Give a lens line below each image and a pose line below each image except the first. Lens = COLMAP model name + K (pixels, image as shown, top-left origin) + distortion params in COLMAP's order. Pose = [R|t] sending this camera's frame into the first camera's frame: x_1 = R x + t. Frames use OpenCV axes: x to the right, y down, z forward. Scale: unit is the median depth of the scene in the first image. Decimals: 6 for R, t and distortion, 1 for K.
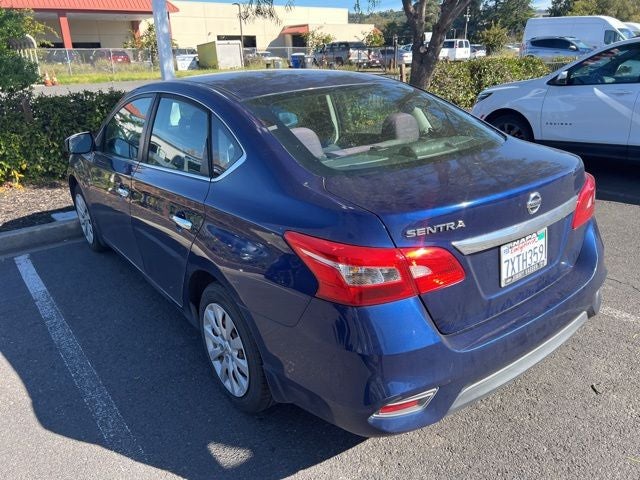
lens RADIAL K [[485.5, 0, 311.6], [0, 485.5, 234.0], [0, 0, 1]] dist [0.042366, -0.057238]
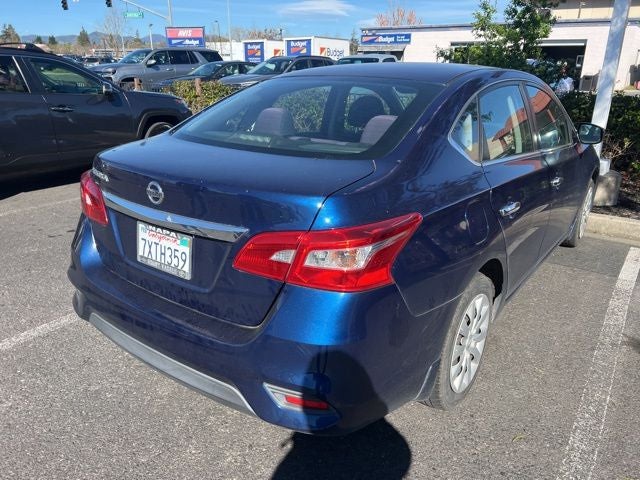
lens RADIAL K [[485.5, 0, 314.8], [0, 485.5, 235.0], [0, 0, 1]] dist [0.042366, -0.057238]
pose [[0.292082, 0.344753, -0.892095, 1.054750], [-0.353705, 0.905574, 0.234155, -0.238507], [0.888584, 0.247146, 0.386443, 0.686515]]
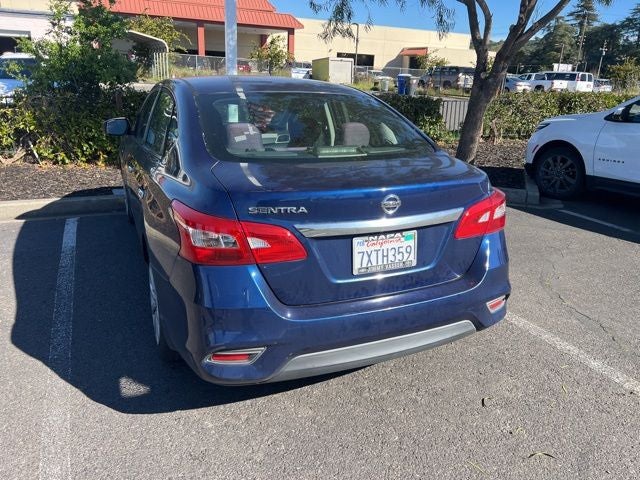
lens RADIAL K [[485.5, 0, 326.5], [0, 485.5, 227.5], [0, 0, 1]] dist [0.042366, -0.057238]
pose [[0.973359, 0.131354, -0.187931, 0.390833], [-0.140134, 0.989543, -0.034162, 0.035771], [0.181478, 0.059587, 0.981588, -0.082589]]
